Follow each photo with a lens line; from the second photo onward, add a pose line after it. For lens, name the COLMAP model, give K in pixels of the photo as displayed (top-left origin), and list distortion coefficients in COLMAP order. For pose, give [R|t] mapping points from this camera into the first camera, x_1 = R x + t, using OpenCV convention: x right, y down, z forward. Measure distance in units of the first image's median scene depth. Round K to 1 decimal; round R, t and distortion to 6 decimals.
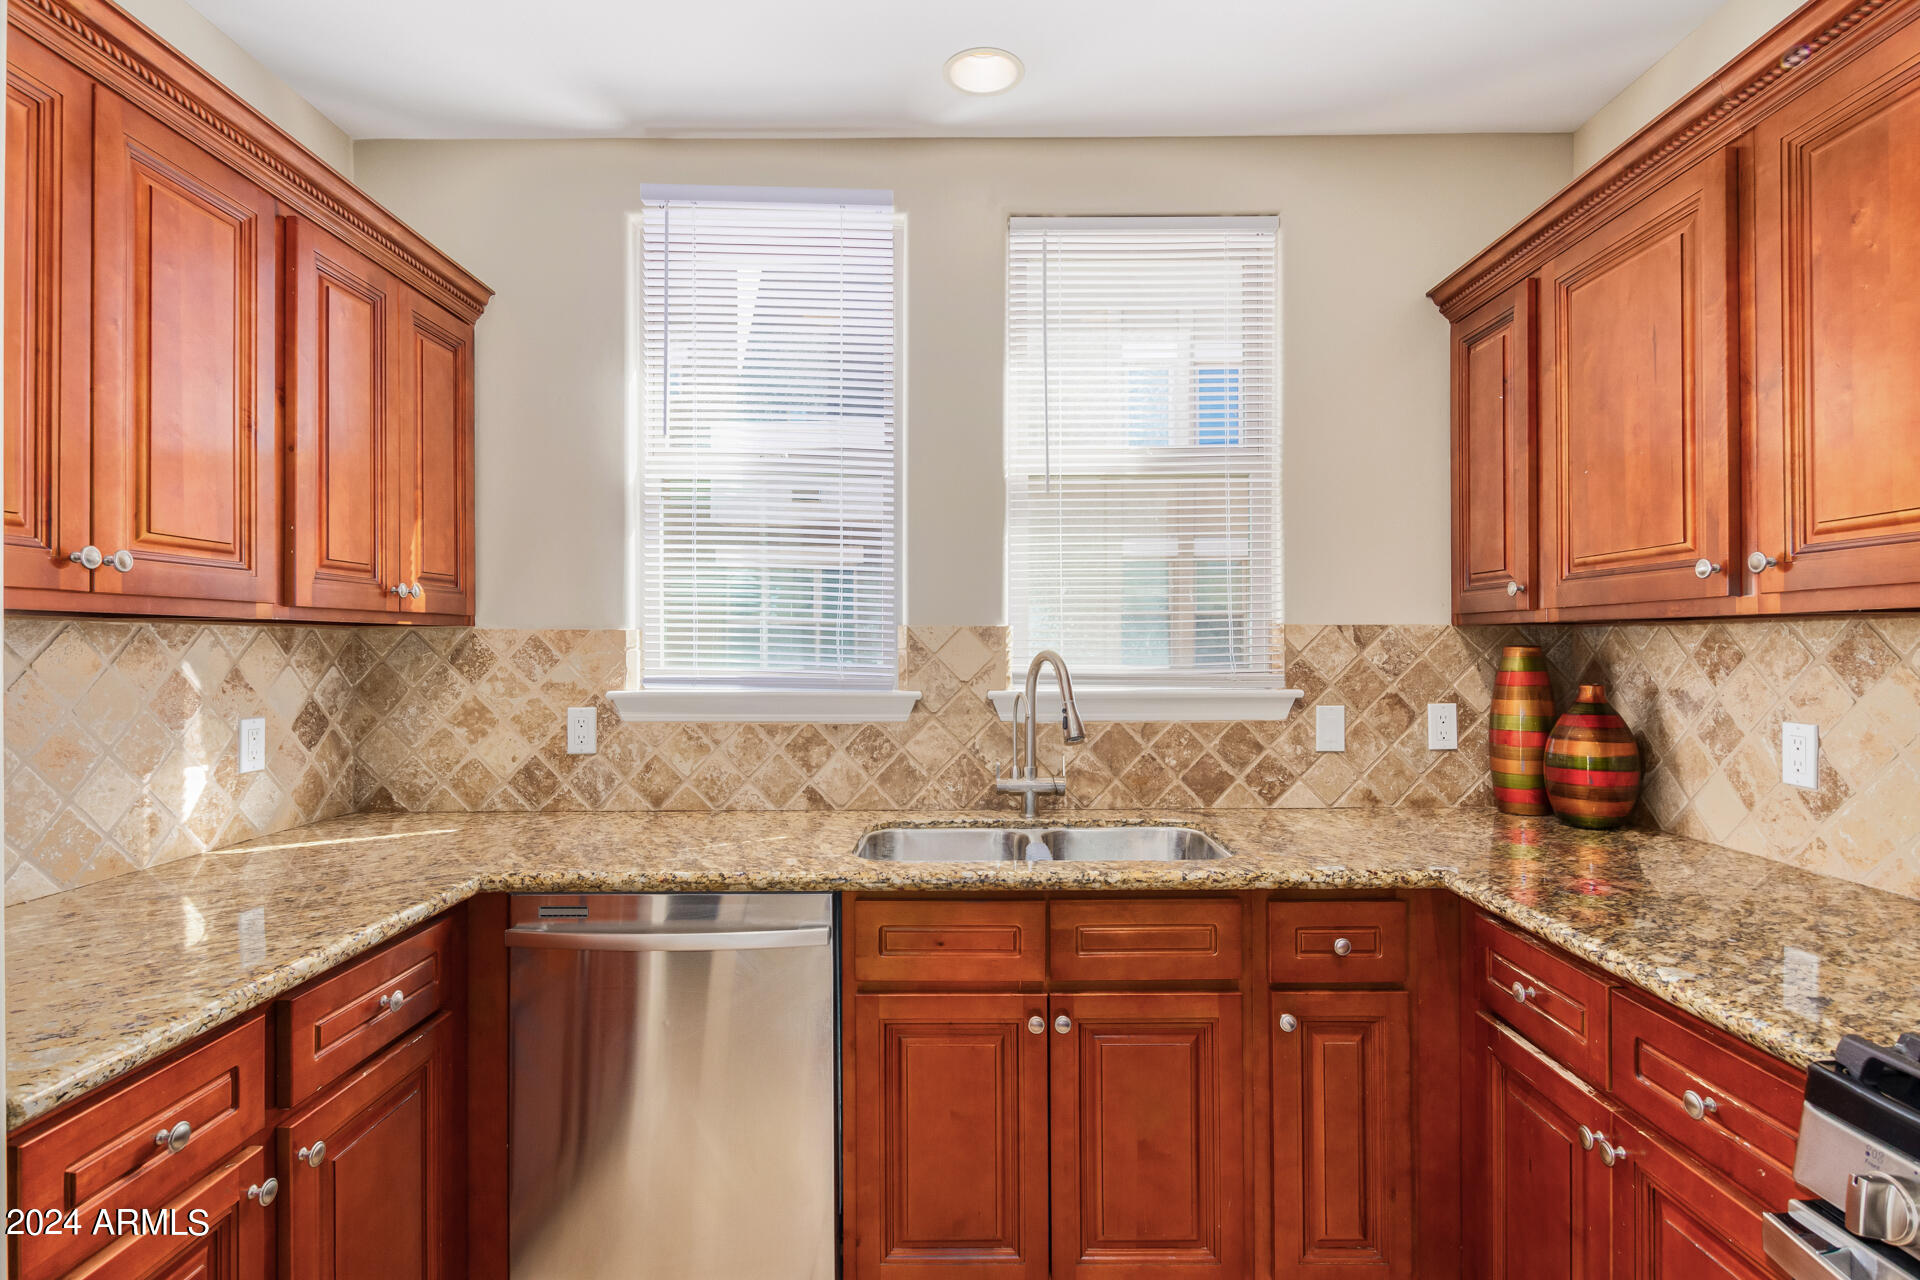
lens RADIAL K [[958.3, 0, 959.1], [0, 958.3, 640.5], [0, 0, 1]] dist [-0.000272, -0.000061]
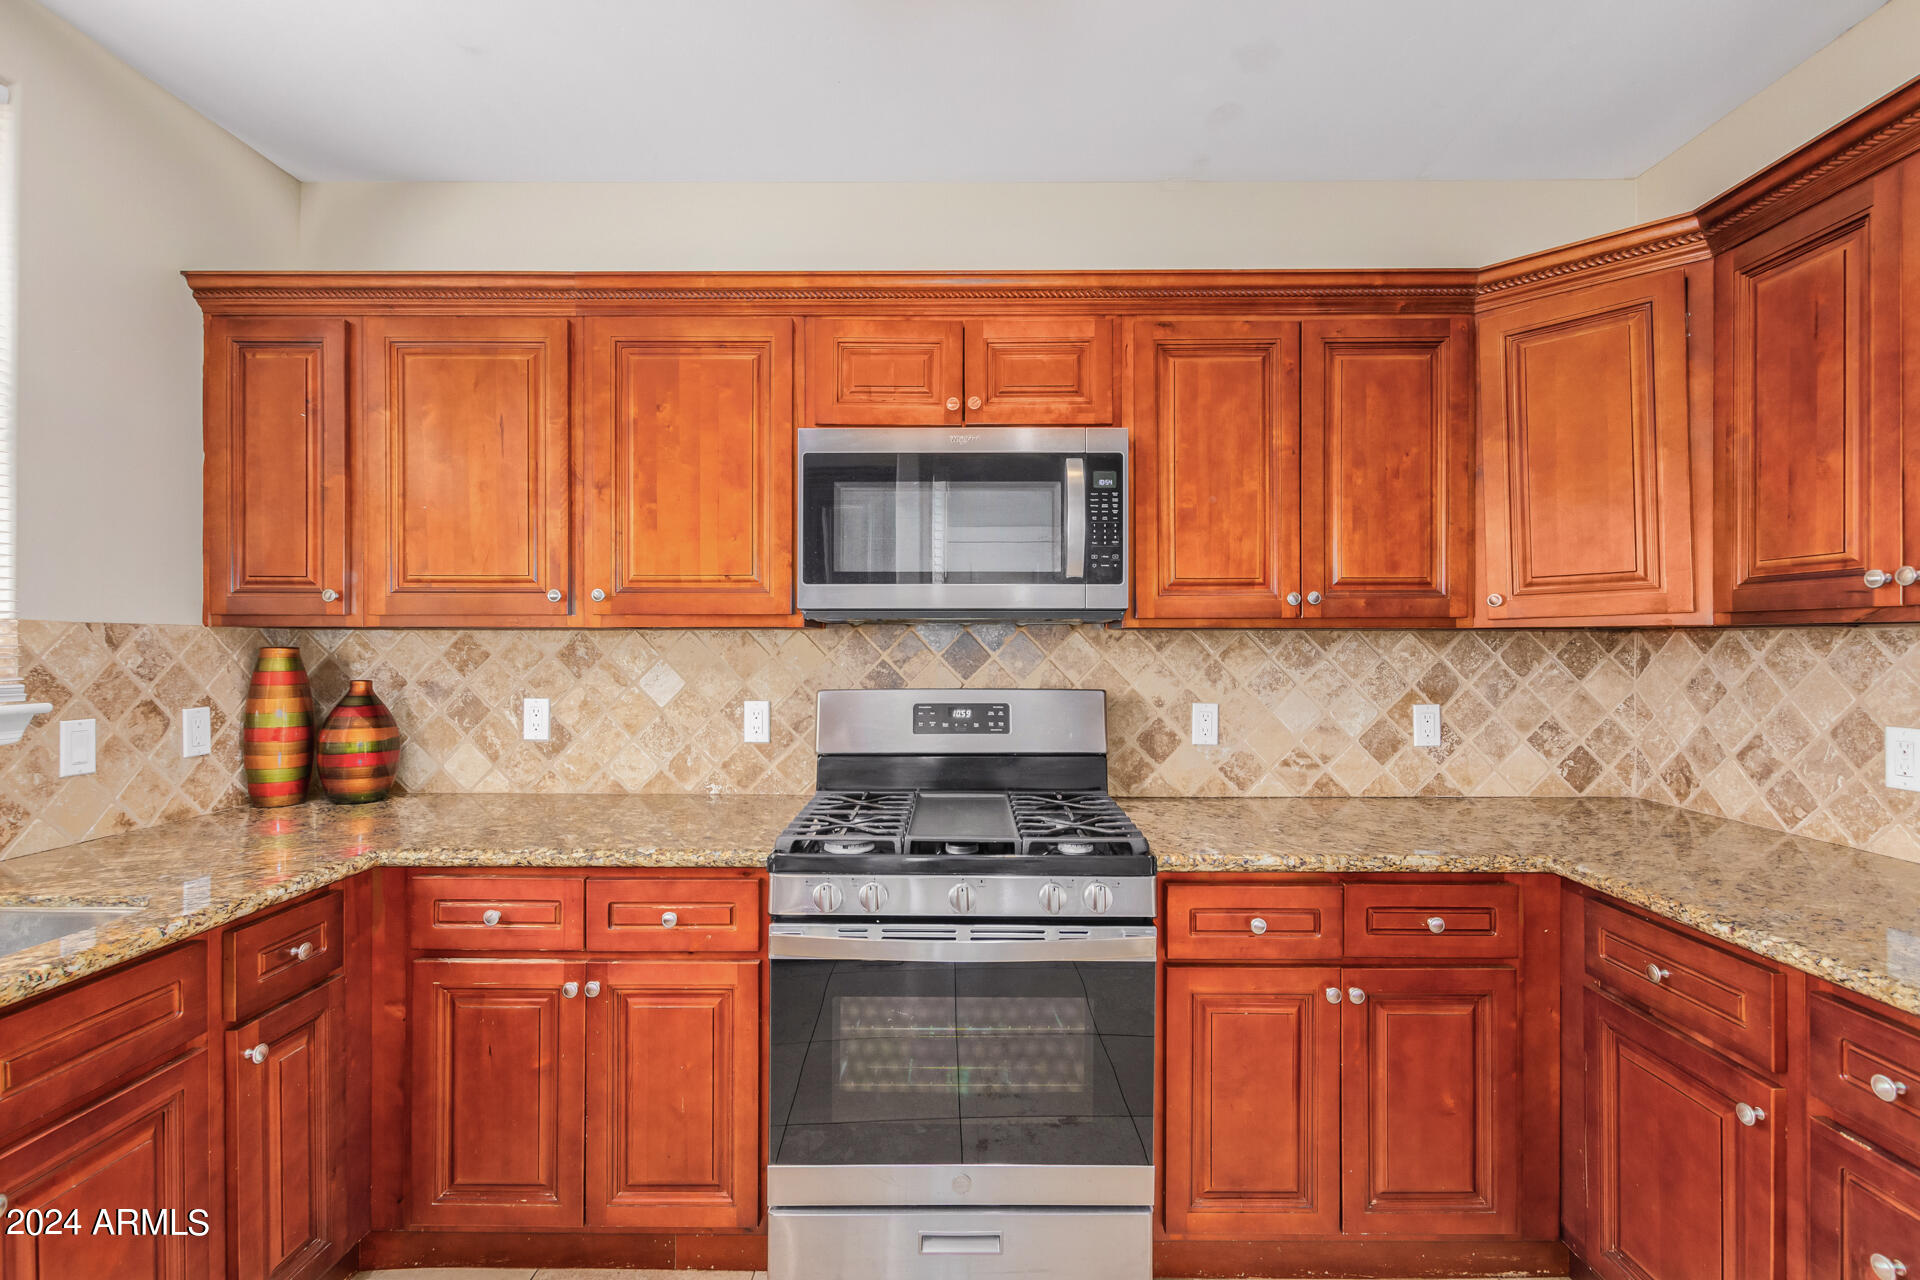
lens RADIAL K [[878.3, 0, 975.9], [0, 878.3, 641.4], [0, 0, 1]] dist [0.005039, -0.002515]
pose [[-0.004865, 0.005131, 0.999975, -0.440933], [-0.006432, 0.999966, -0.005162, -0.000958], [-0.999967, -0.006457, -0.004832, 0.264897]]
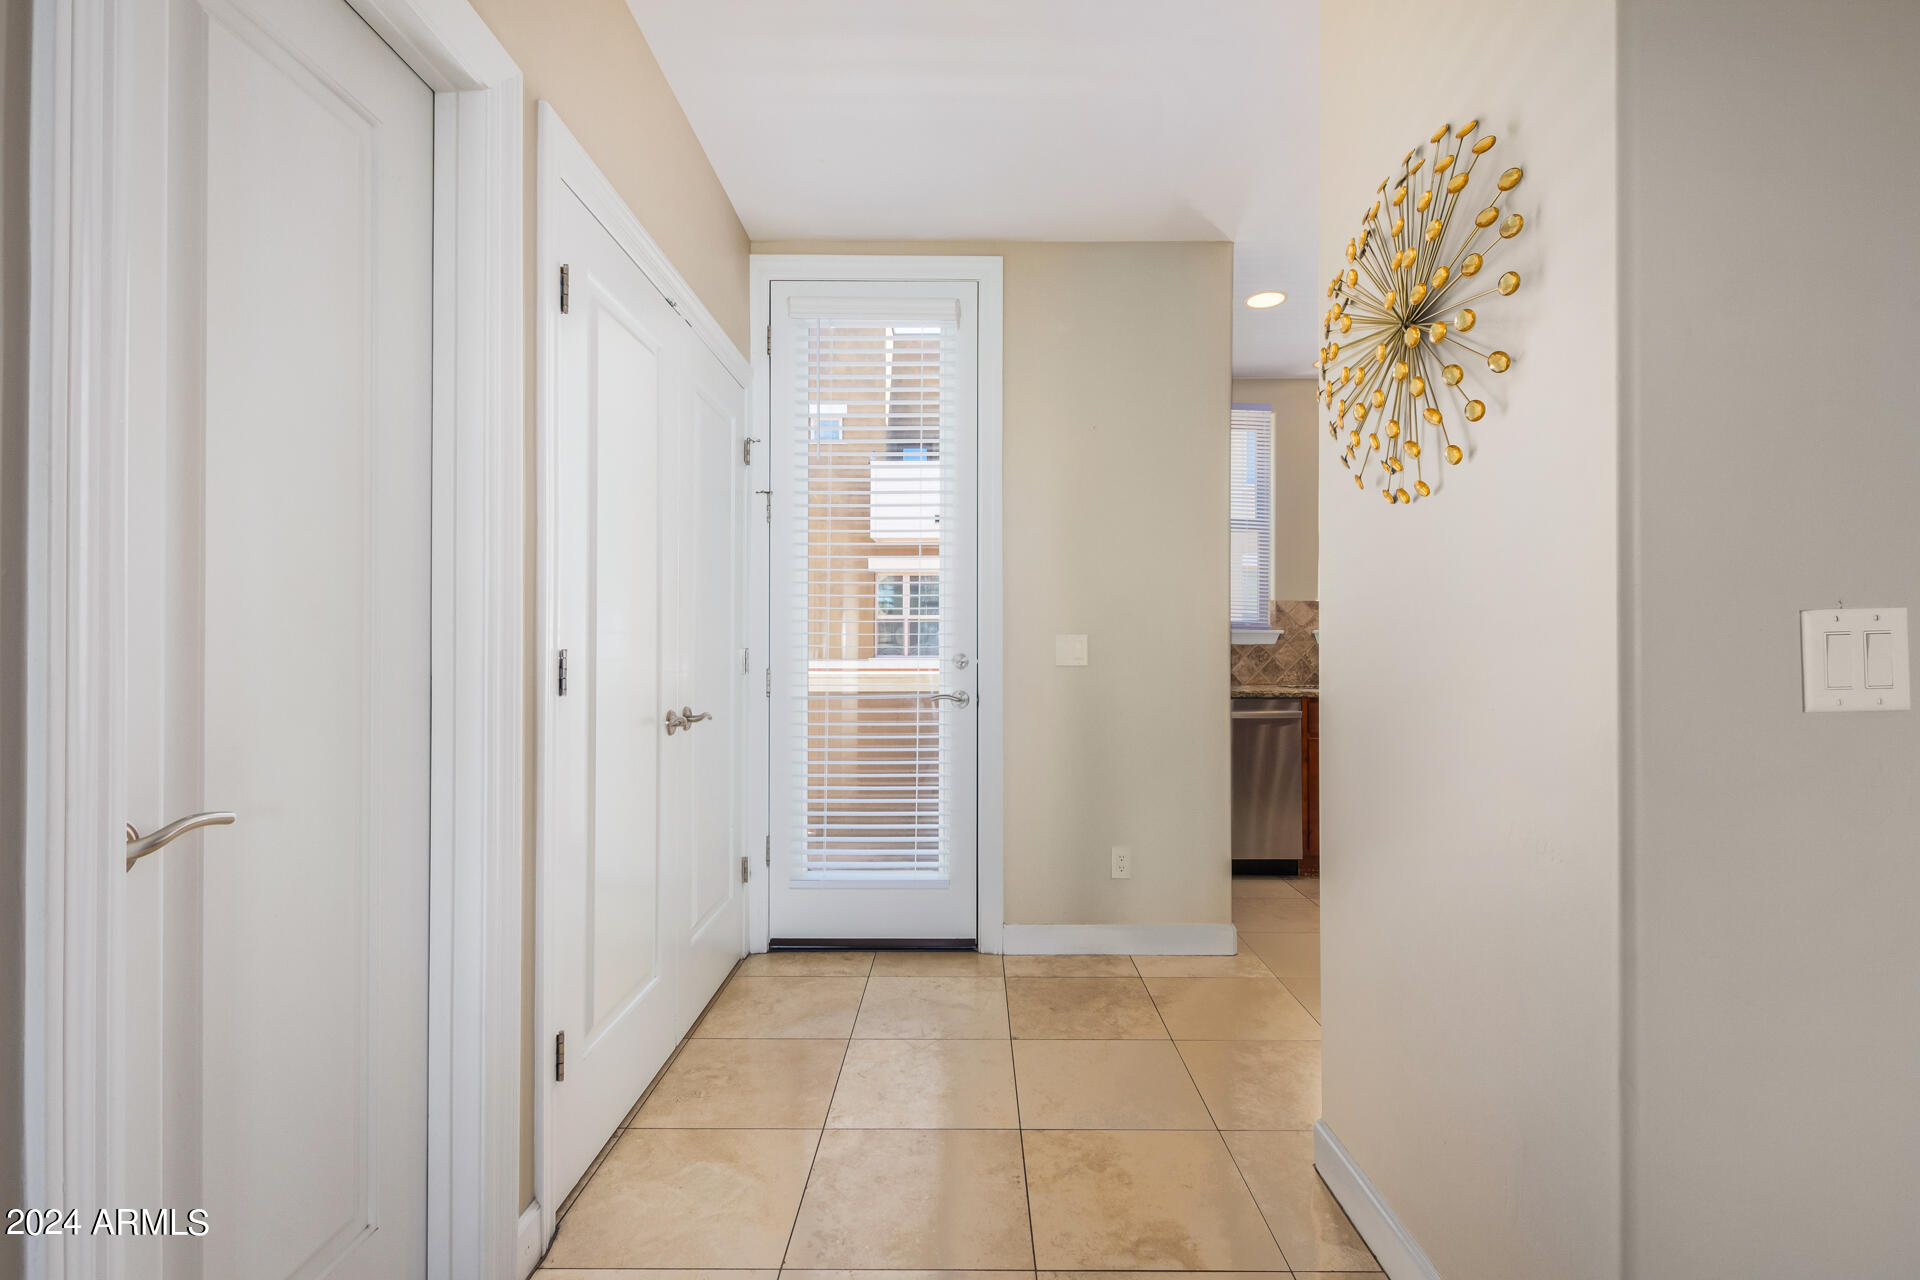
lens RADIAL K [[878.3, 0, 966.4], [0, 878.3, 647.5], [0, 0, 1]] dist [0.005039, -0.002515]
pose [[0.999981, 0.005060, 0.003454, -0.906458], [-0.005083, 0.999965, 0.006710, 0.096629], [-0.003420, -0.006728, 0.999972, -1.201893]]
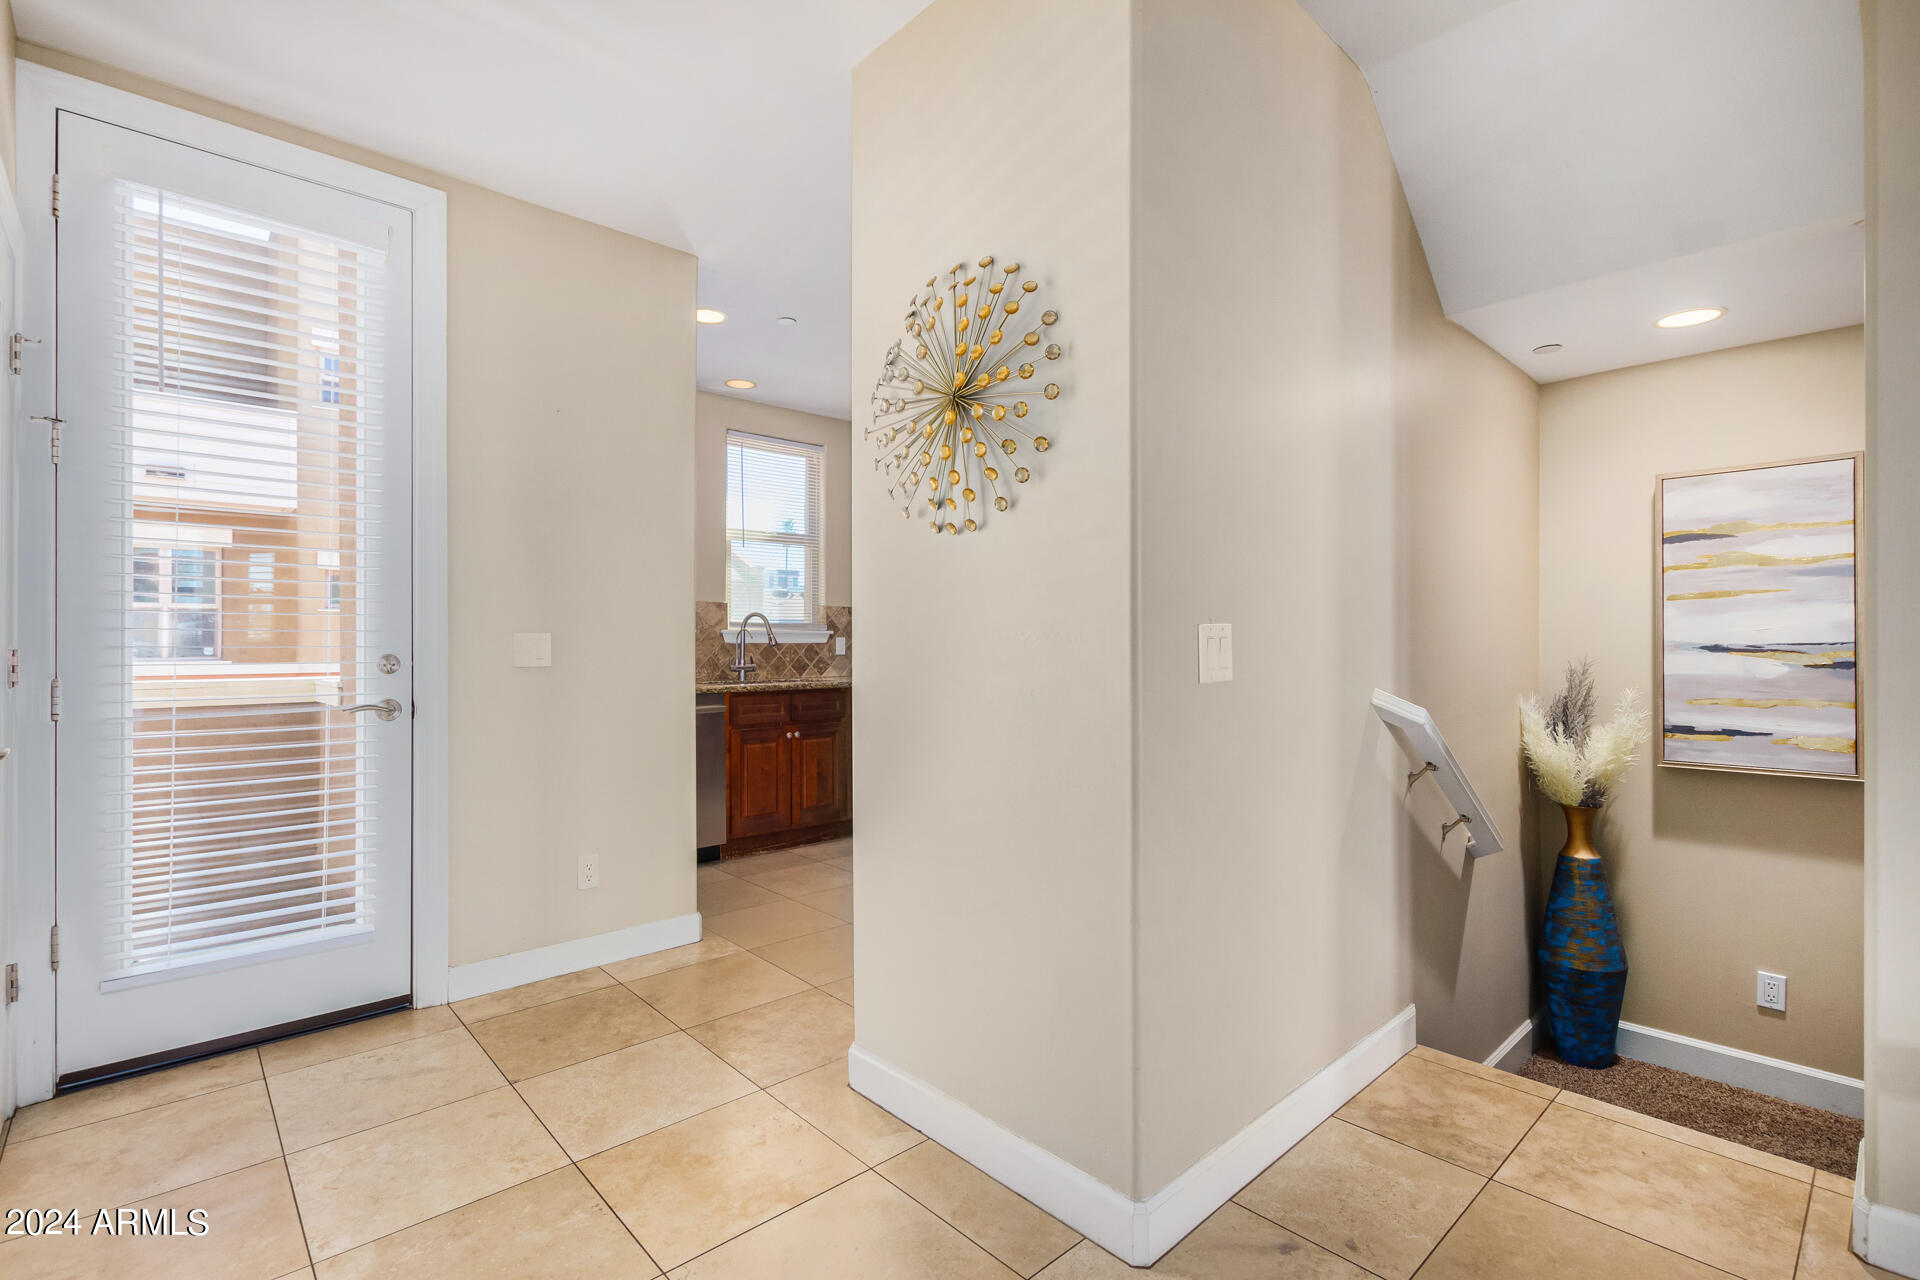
lens RADIAL K [[878.3, 0, 972.8], [0, 878.3, 646.3], [0, 0, 1]] dist [0.005039, -0.002515]
pose [[0.724856, 0.002201, 0.688896, -1.183922], [-0.005599, 0.999981, 0.002697, 0.097605], [-0.688877, -0.005812, 0.724855, -1.171295]]
